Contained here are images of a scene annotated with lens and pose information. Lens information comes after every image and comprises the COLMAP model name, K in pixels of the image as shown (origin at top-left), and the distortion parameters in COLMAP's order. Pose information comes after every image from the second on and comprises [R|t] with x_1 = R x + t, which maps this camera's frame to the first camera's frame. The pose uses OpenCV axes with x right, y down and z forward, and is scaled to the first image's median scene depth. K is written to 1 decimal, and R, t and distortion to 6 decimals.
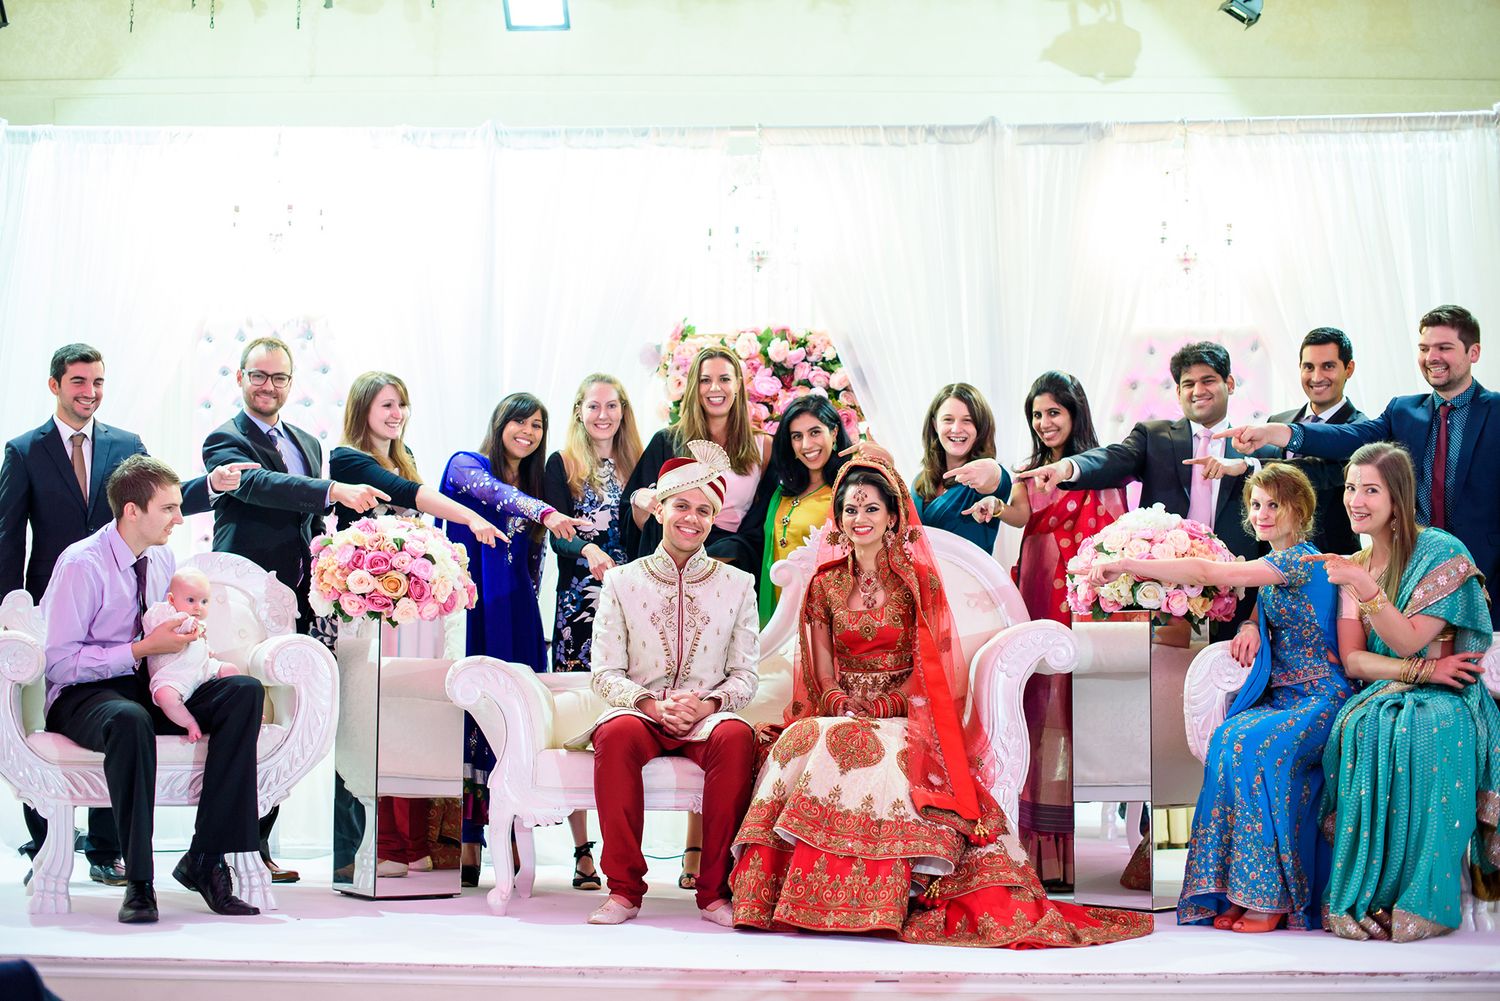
lens RADIAL K [[2219.5, 0, 748.8], [0, 2219.5, 532.7], [0, 0, 1]] dist [-0.100598, 0.046778]
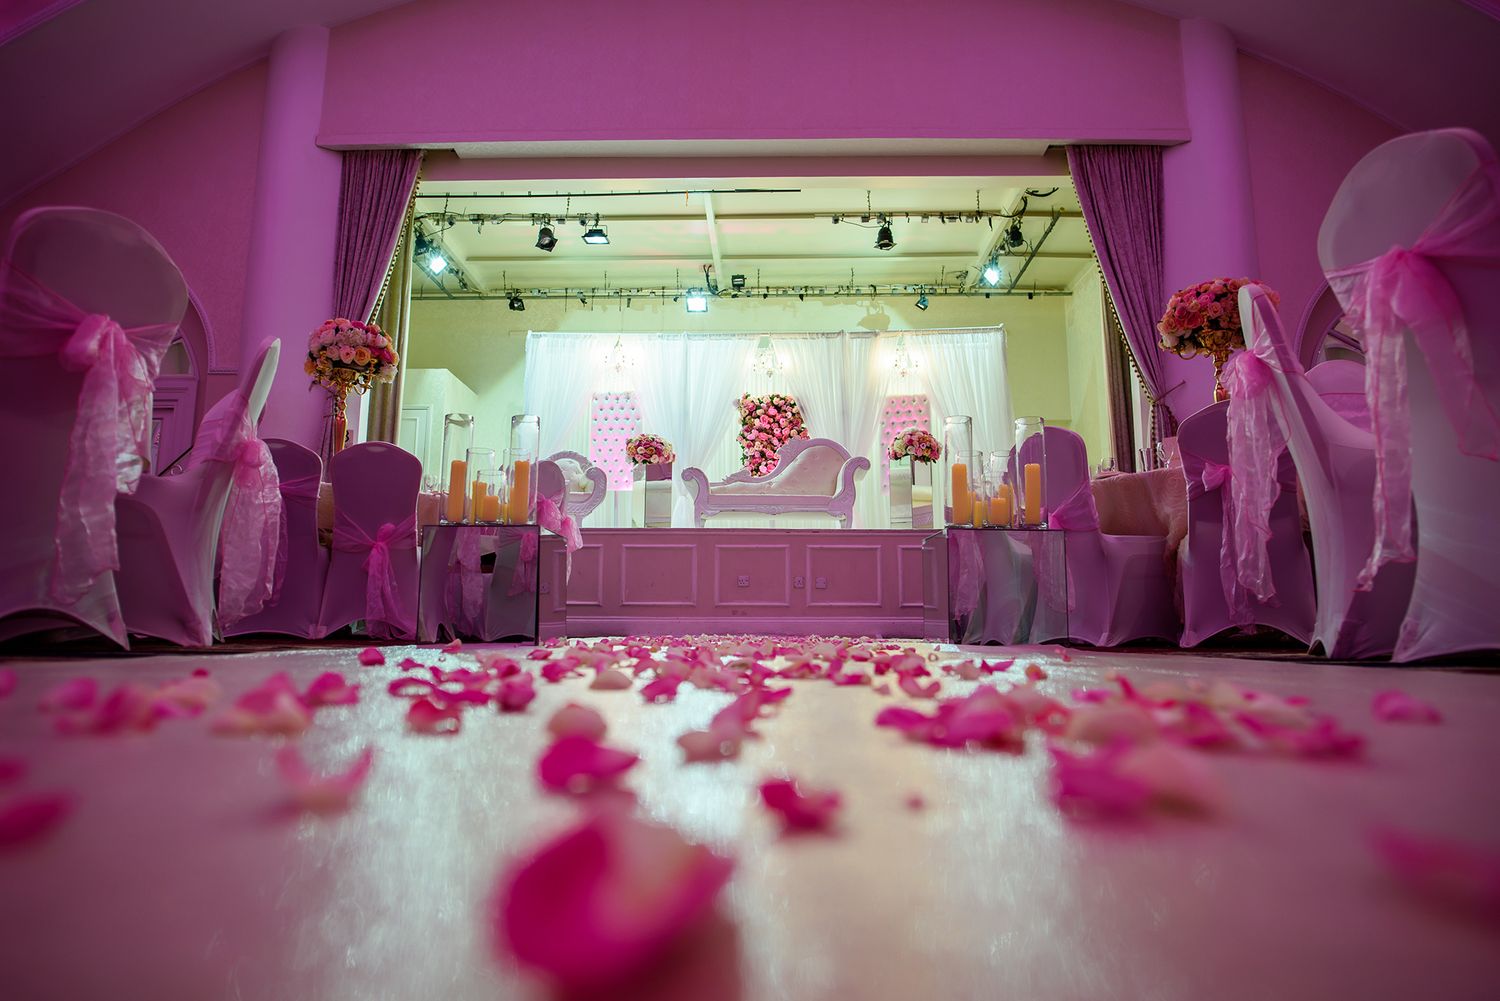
lens RADIAL K [[888.8, 0, 750.0], [0, 888.8, 500.5], [0, 0, 1]] dist [-0.000092, -0.000038]
pose [[0.999958, 0.000309, 0.009204, -0.036154], [0.000627, 0.994836, -0.101495, 0.189855], [-0.009188, 0.101497, 0.994793, -0.260198]]
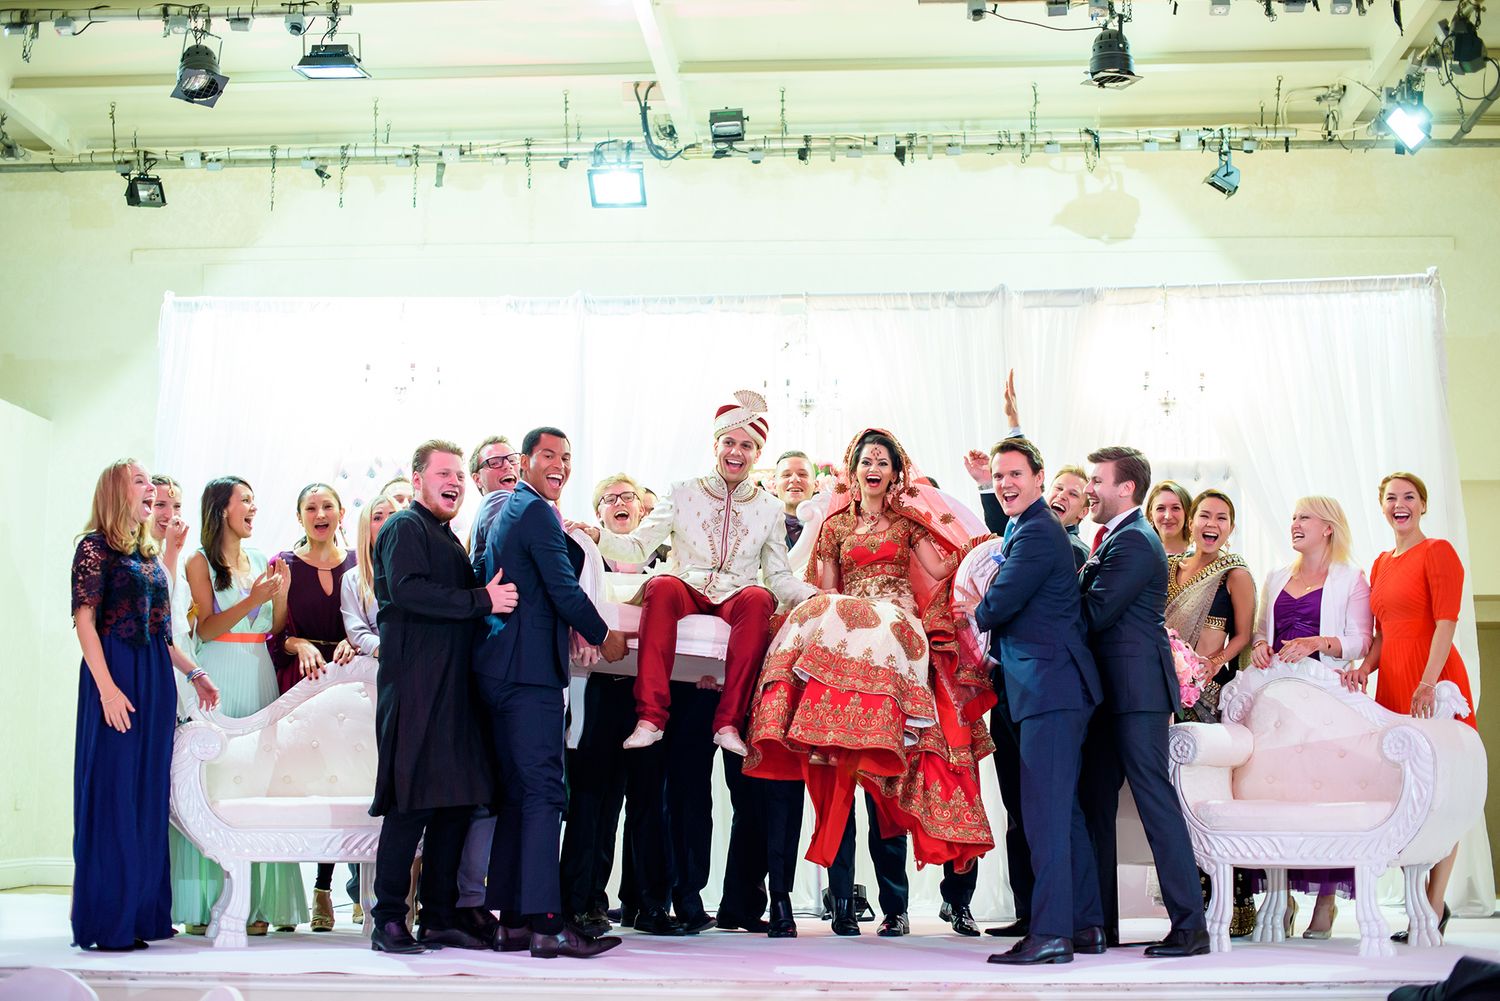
lens RADIAL K [[2270.3, 0, 750.0], [0, 2270.3, 500.5], [0, 0, 1]] dist [-0.102555, 0.068195]
pose [[0.999575, -0.007821, -0.028085, 0.008019], [0.006034, 0.997985, -0.063167, 0.003786], [0.028522, 0.062970, 0.997608, -0.211415]]
